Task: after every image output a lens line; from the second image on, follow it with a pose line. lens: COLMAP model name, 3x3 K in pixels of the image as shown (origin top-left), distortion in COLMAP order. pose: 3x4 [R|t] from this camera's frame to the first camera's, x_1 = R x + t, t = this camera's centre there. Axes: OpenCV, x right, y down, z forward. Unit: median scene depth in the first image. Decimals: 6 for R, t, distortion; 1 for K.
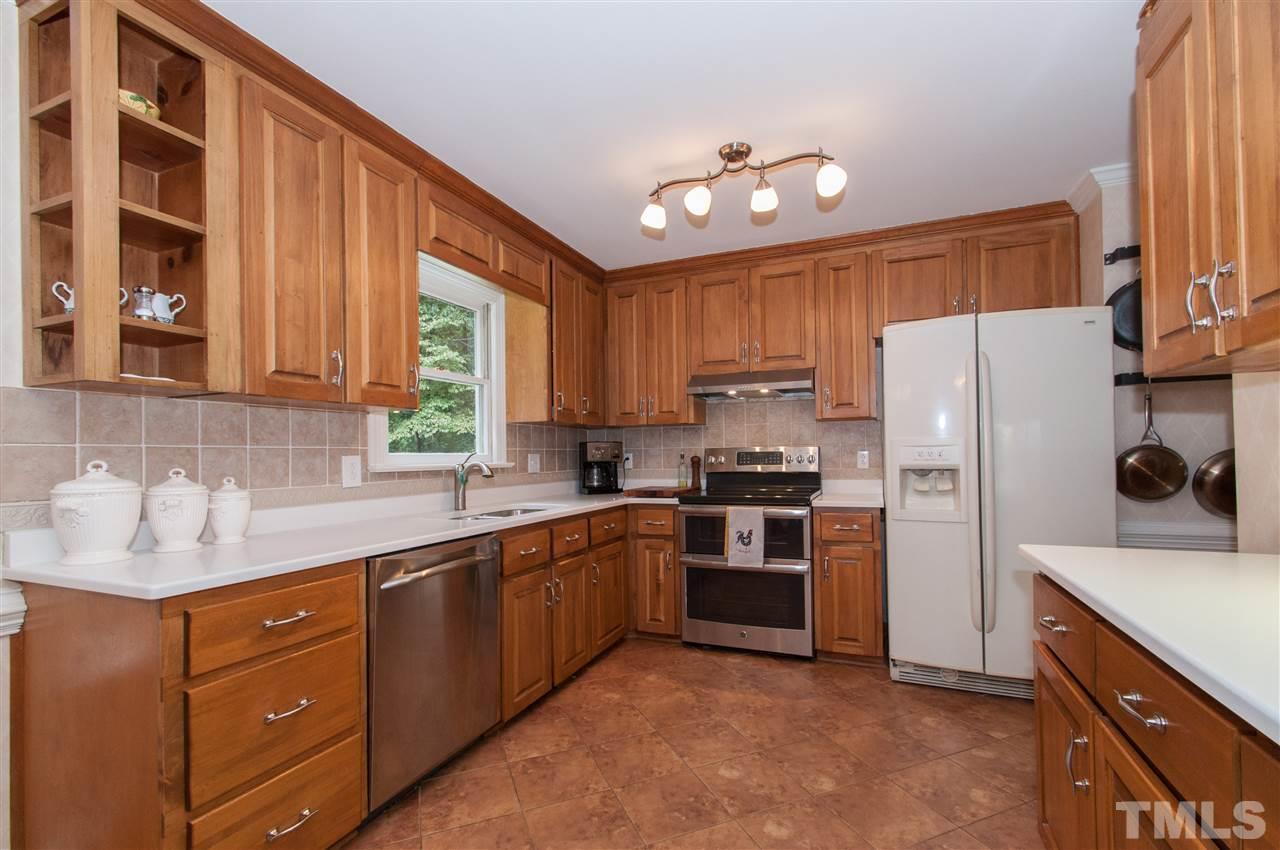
lens RADIAL K [[560.3, 0, 644.7], [0, 560.3, 440.6], [0, 0, 1]] dist [0.005245, -0.004467]
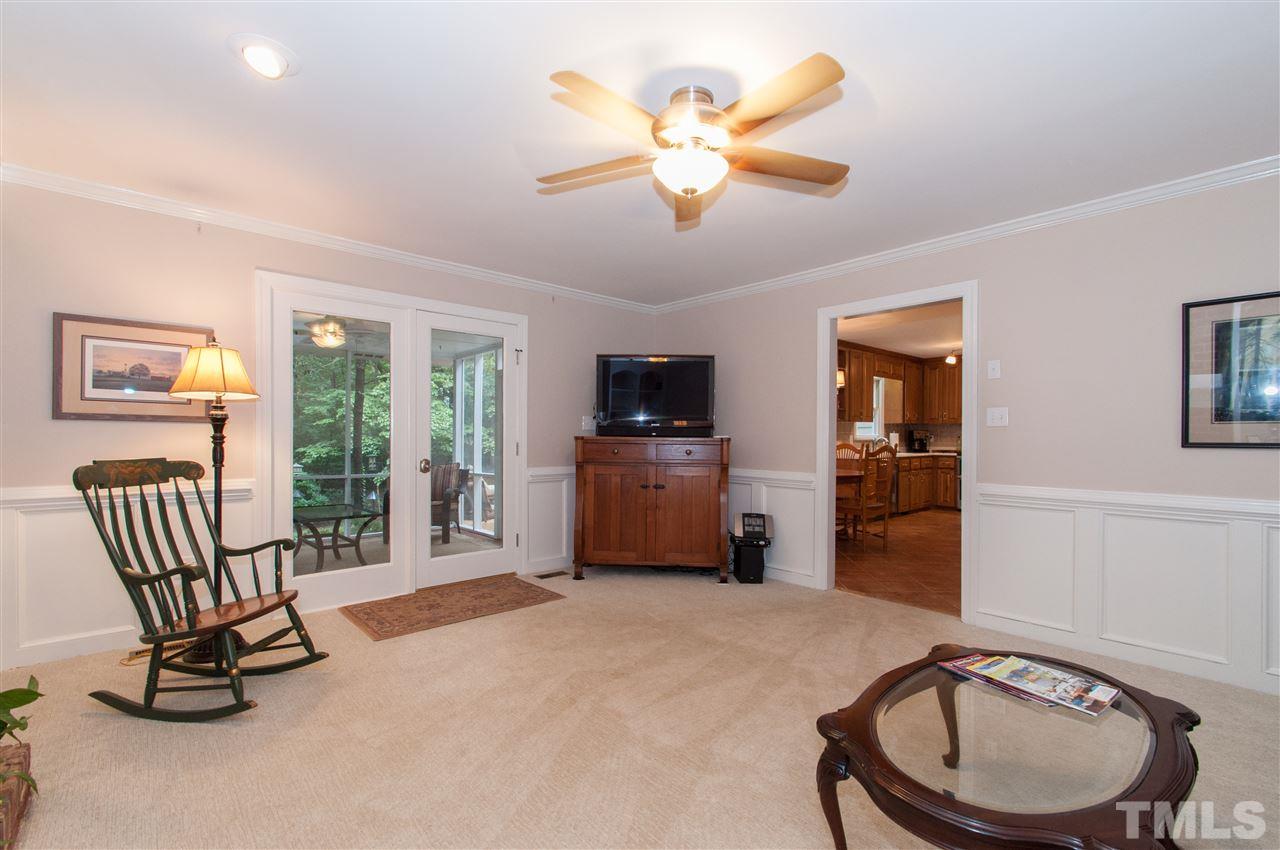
lens RADIAL K [[566.3, 0, 636.4], [0, 566.3, 441.9], [0, 0, 1]] dist [-0.000397, -0.000225]
pose [[0.899541, 0.018706, -0.436436, -0.116931], [-0.000965, 0.999165, 0.040837, -0.048821], [0.436836, -0.036313, 0.898808, -1.795554]]
